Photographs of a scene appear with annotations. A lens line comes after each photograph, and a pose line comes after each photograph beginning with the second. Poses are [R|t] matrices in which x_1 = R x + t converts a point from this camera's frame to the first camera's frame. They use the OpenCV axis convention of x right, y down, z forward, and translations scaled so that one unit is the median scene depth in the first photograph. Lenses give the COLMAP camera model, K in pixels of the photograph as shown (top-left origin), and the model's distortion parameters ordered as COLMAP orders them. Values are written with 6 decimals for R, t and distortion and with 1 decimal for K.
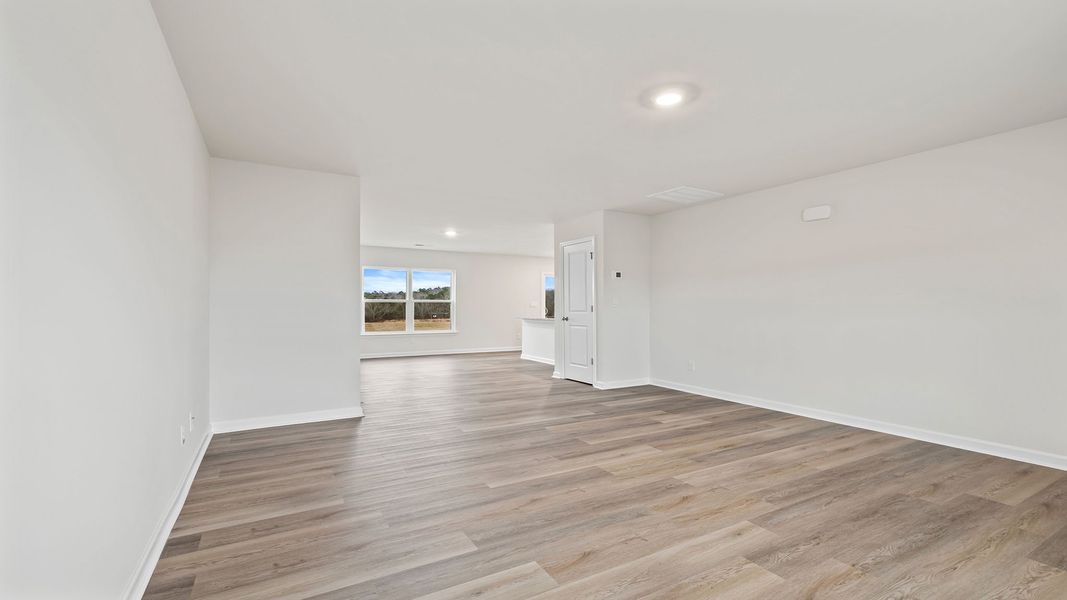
lens RADIAL K [[454.4, 0, 532.5], [0, 454.4, 318.9], [0, 0, 1]] dist [0.000803, 0.000144]
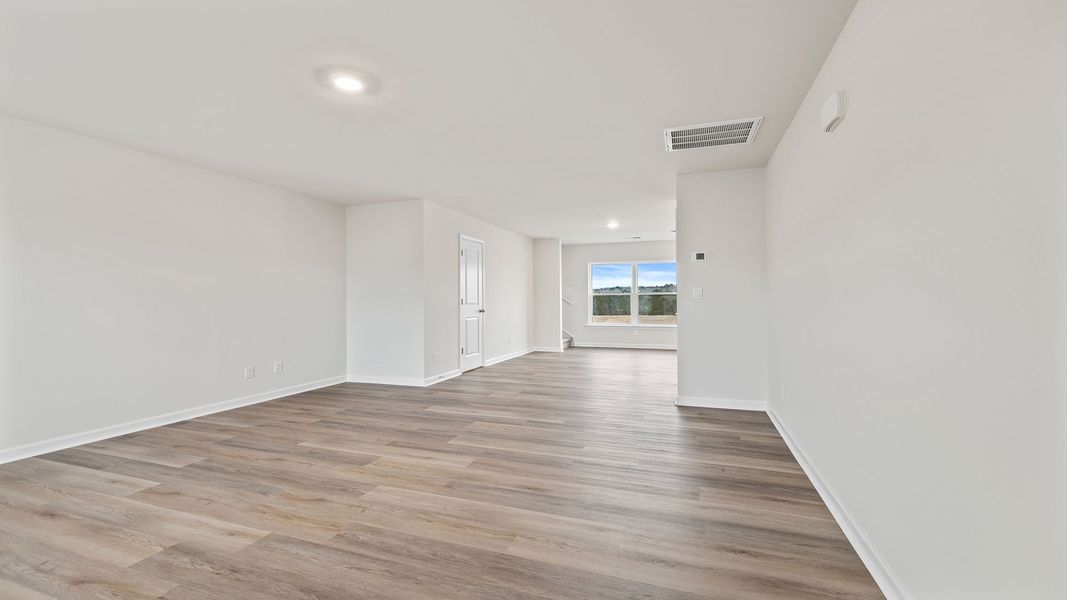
lens RADIAL K [[449.0, 0, 530.0], [0, 449.0, 296.2], [0, 0, 1]] dist [0.000714, -0.000168]
pose [[0.653911, -0.009584, -0.756511, 1.107420], [-0.016909, 0.999485, -0.027277, -0.010701], [0.756383, 0.030629, 0.653412, 0.584334]]
